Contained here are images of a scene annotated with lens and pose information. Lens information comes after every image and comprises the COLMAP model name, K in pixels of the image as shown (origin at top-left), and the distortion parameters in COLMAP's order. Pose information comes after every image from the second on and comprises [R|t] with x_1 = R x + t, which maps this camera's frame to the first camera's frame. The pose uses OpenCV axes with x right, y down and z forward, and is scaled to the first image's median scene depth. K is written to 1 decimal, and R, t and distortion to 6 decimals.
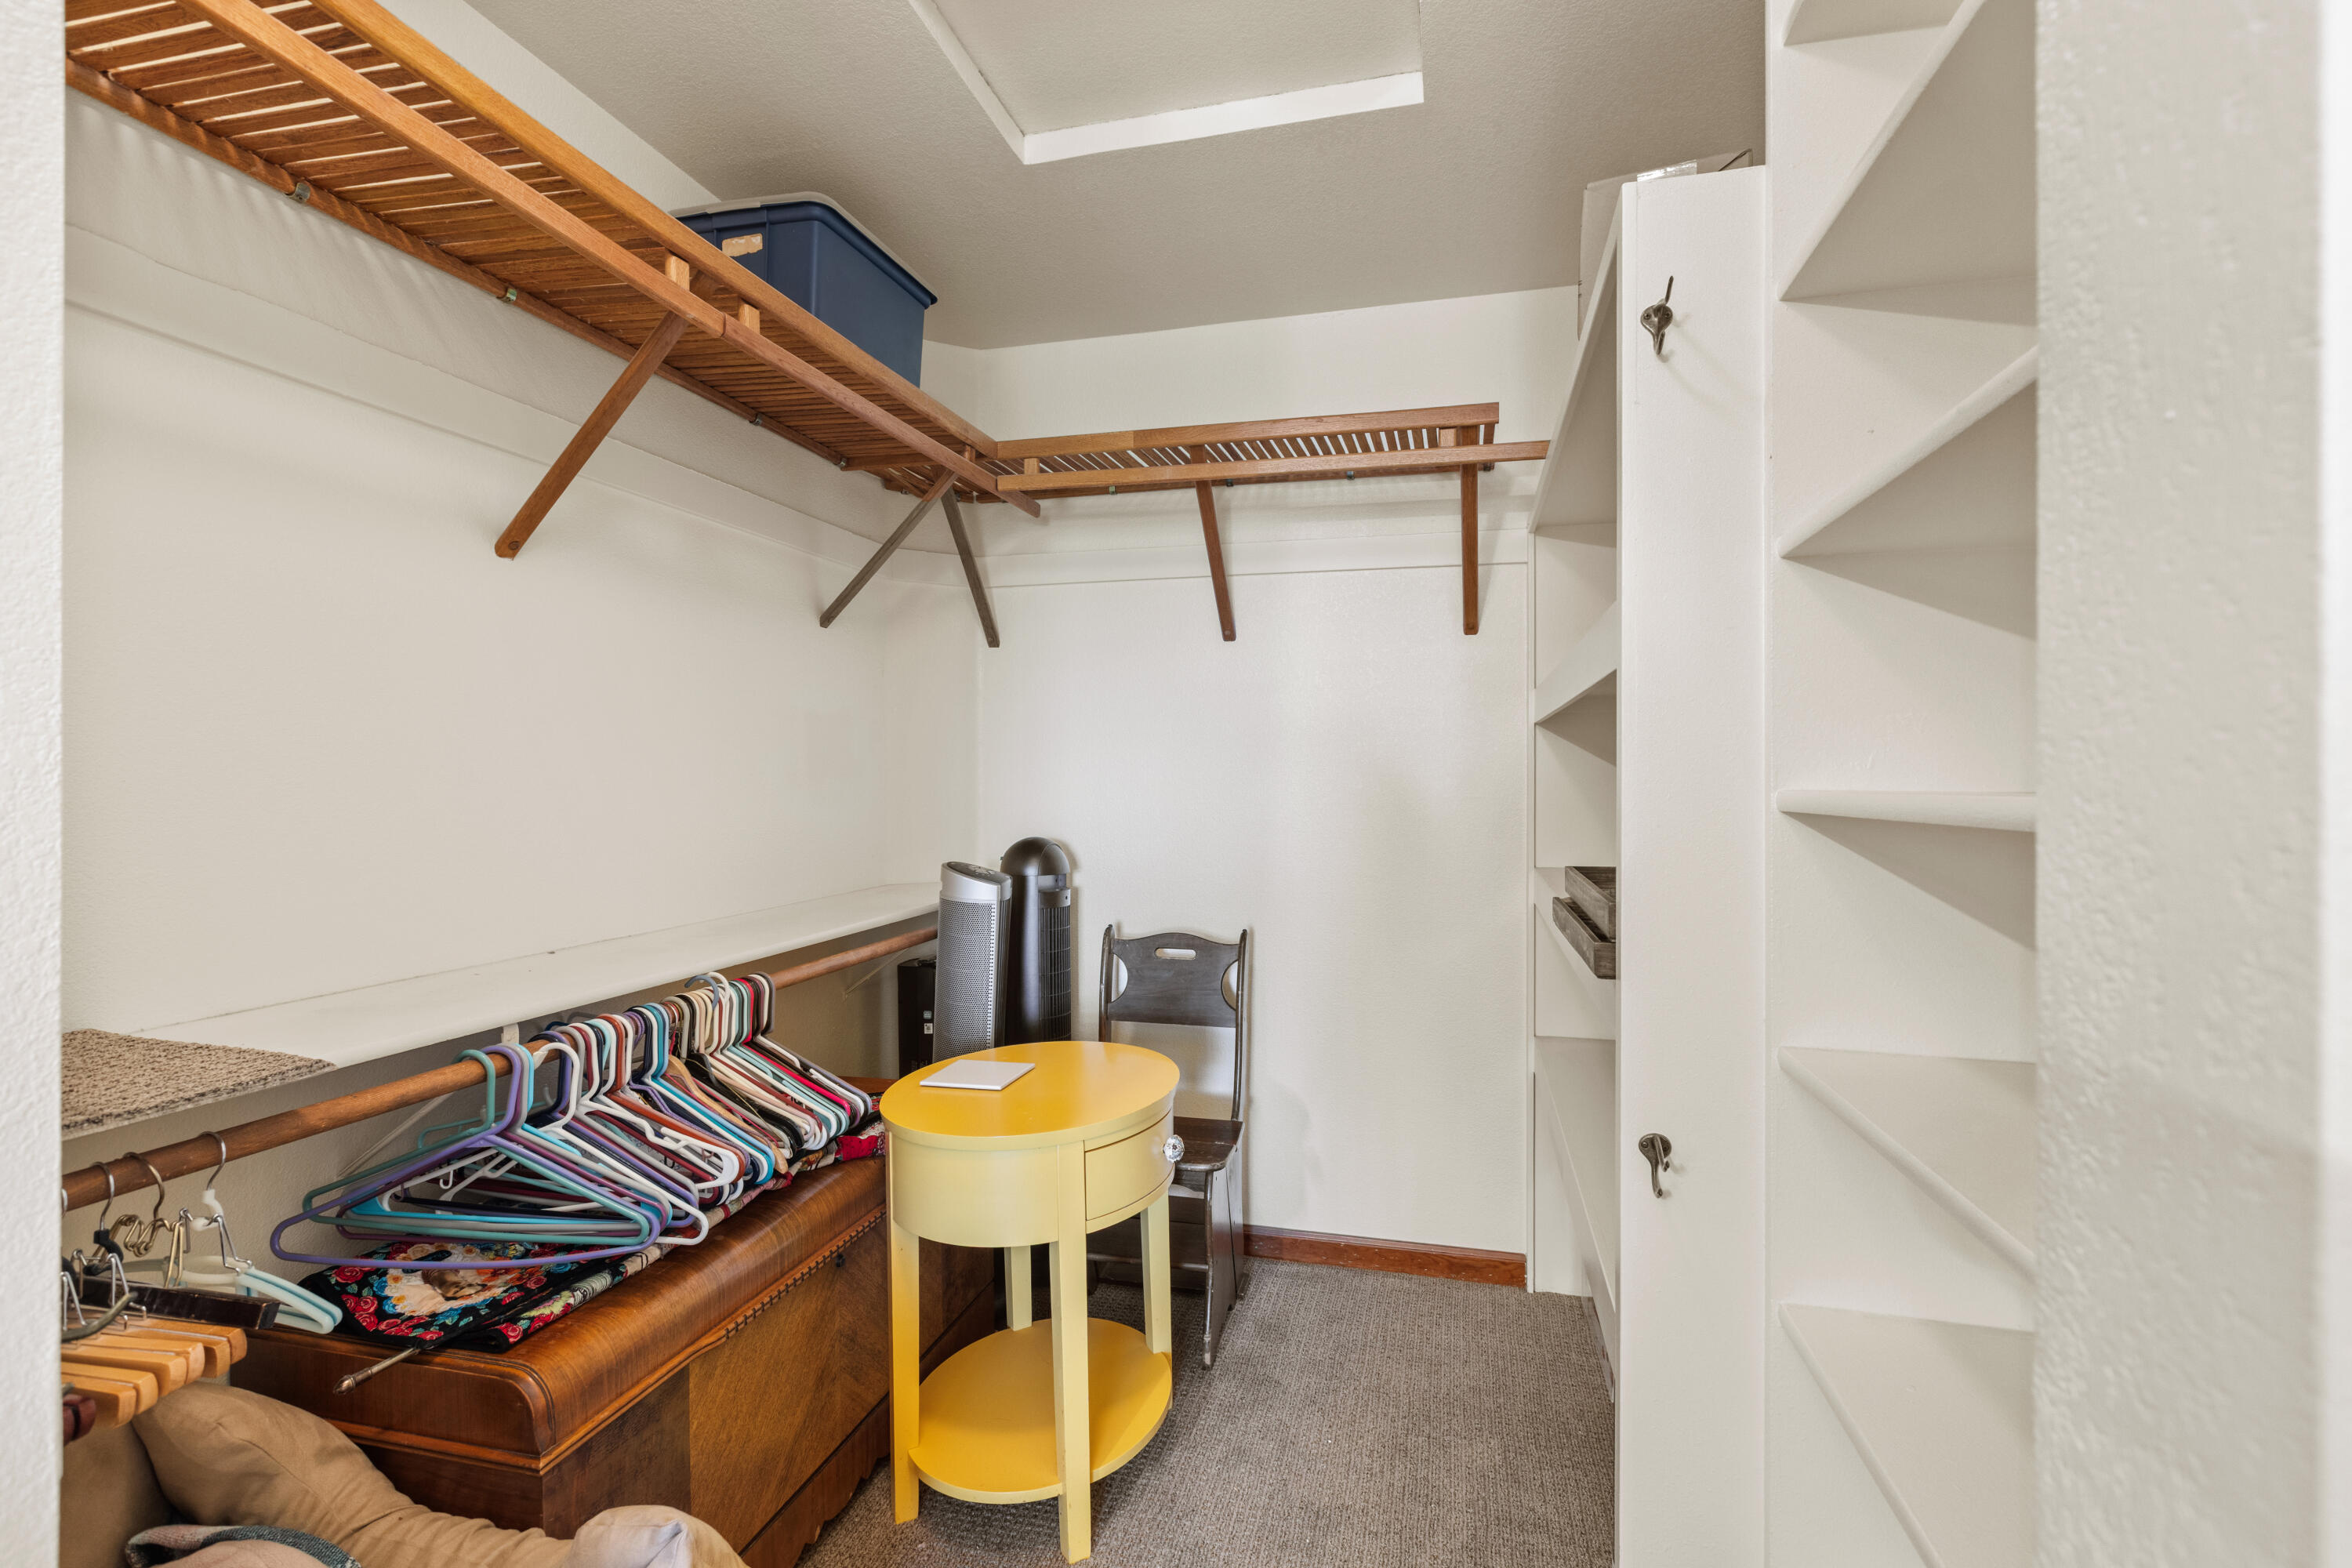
lens RADIAL K [[1046.6, 0, 1183.1], [0, 1046.6, 780.5], [0, 0, 1]] dist [-0.001068, -0.000112]
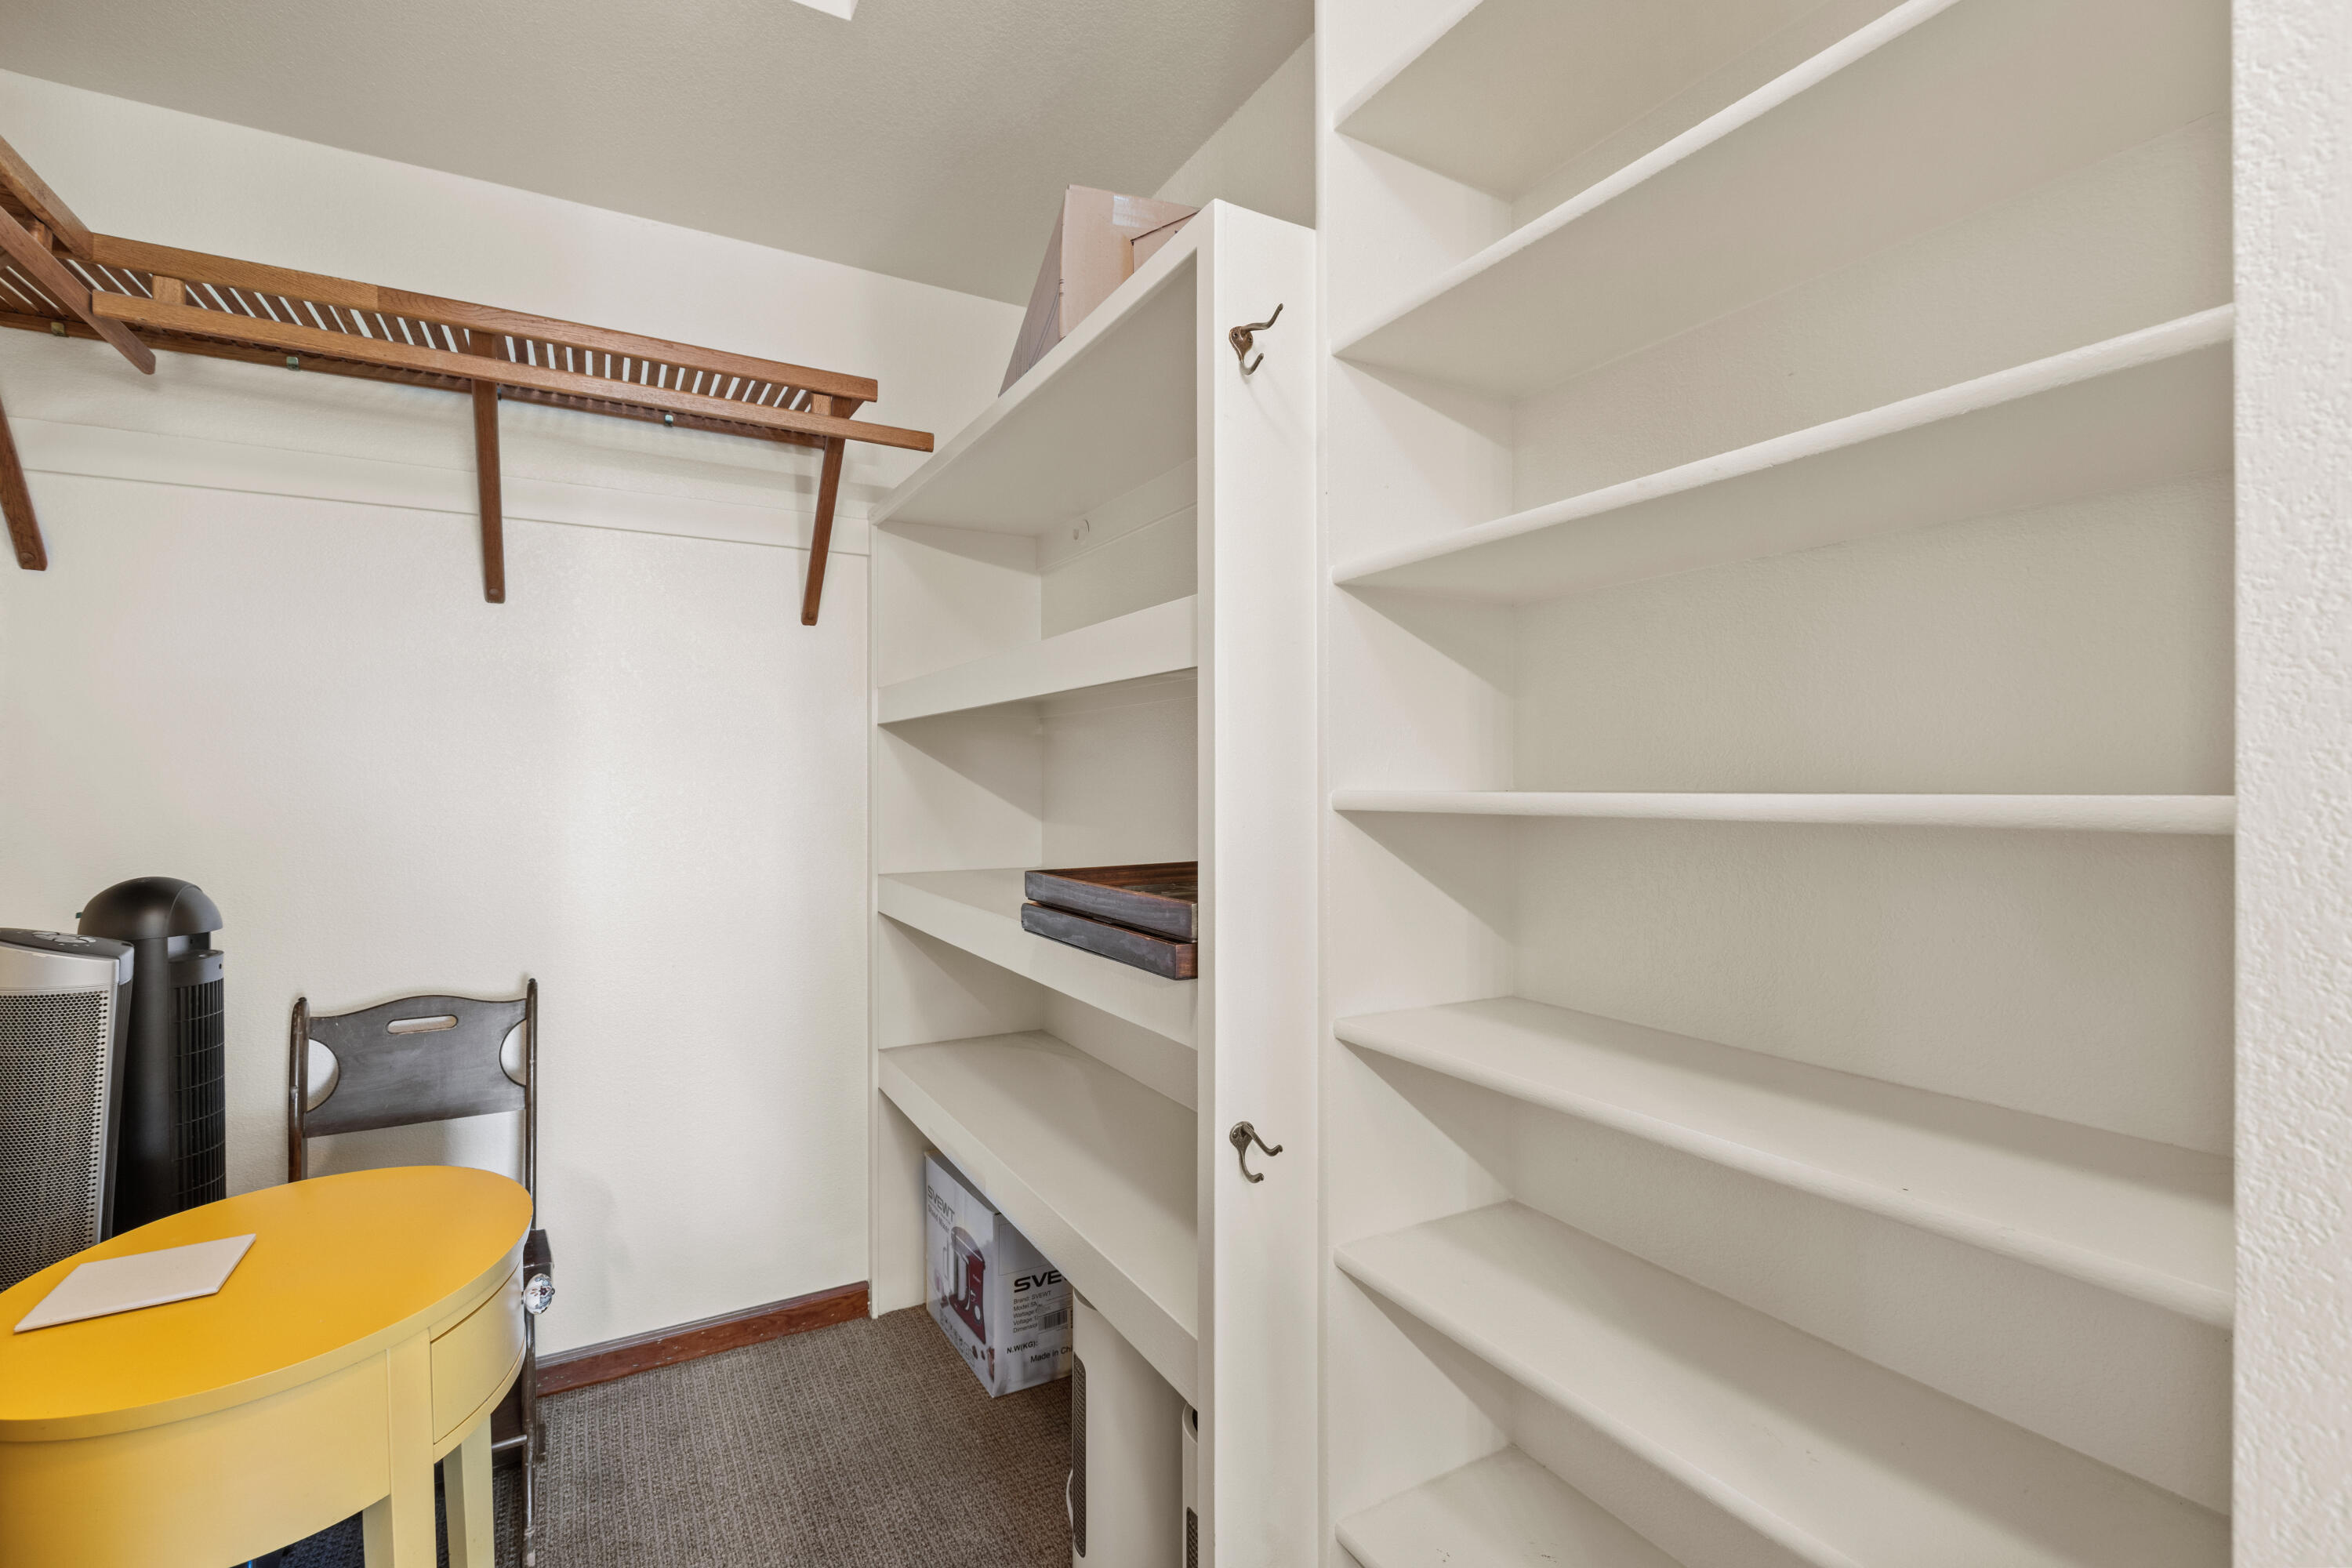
lens RADIAL K [[1046.6, 0, 1176.6], [0, 1046.6, 781.7], [0, 0, 1]] dist [-0.001068, -0.000112]
pose [[0.727557, -0.003530, 0.686039, -0.131275], [0.004491, 0.999990, 0.000382, -0.000829], [-0.686033, 0.002804, 0.727565, 0.120807]]
